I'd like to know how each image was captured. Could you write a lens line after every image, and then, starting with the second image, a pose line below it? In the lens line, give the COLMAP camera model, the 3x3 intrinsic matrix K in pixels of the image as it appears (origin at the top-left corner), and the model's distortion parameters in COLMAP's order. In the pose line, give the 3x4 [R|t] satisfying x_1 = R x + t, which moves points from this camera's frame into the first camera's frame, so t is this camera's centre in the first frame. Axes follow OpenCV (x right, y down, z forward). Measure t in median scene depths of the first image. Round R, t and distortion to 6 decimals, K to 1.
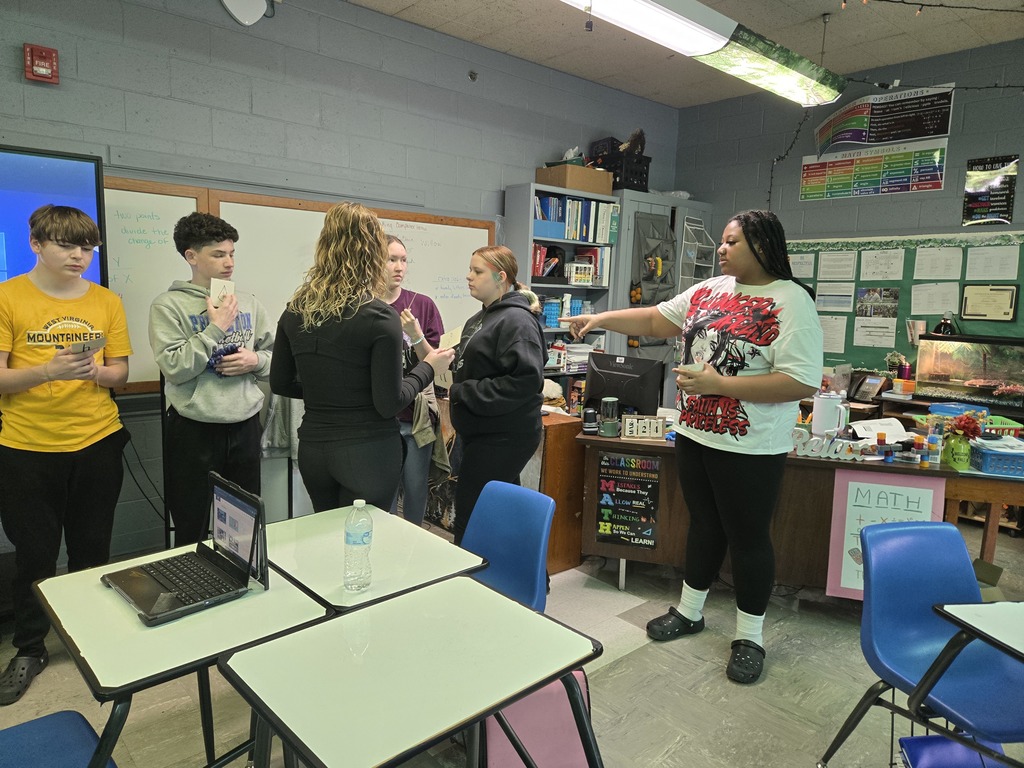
lens RADIAL K [[692.2, 0, 495.1], [0, 692.2, 378.9], [0, 0, 1]] dist [0.034463, -0.000917]
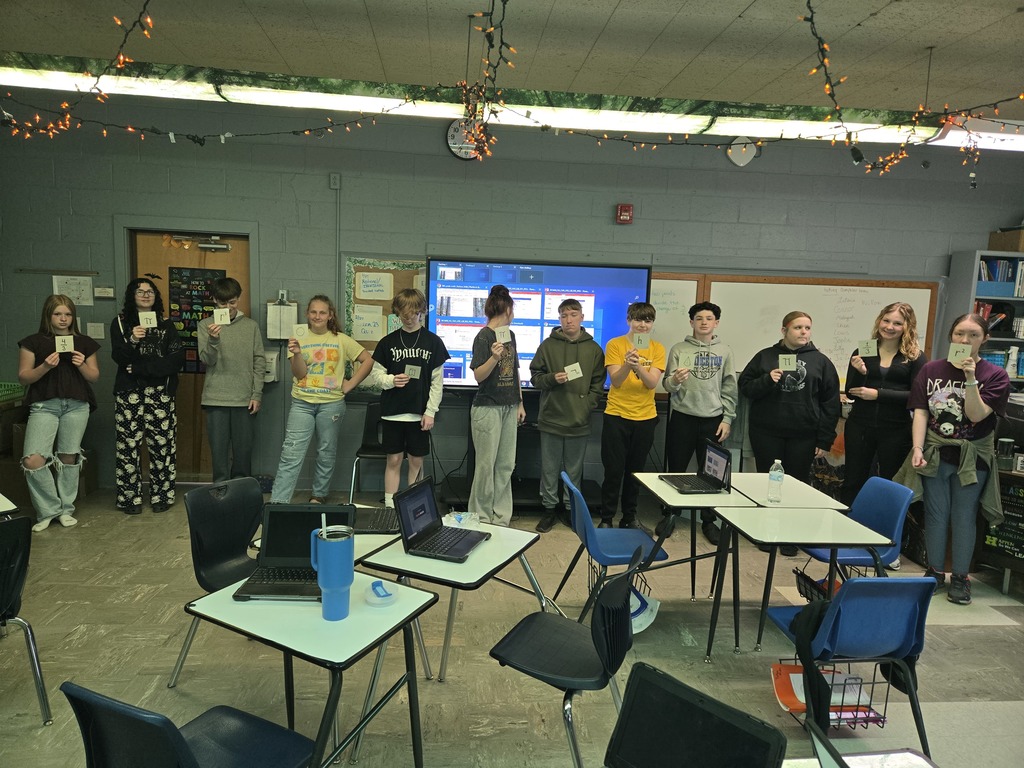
lens RADIAL K [[664.0, 0, 487.7], [0, 664.0, 386.1], [0, 0, 1]] dist [-0.002265, -0.003560]
pose [[0.791027, 0.081081, -0.606384, 0.094576], [-0.094080, 0.995510, 0.010385, 0.005808], [0.604504, 0.048834, 0.795104, -0.349420]]
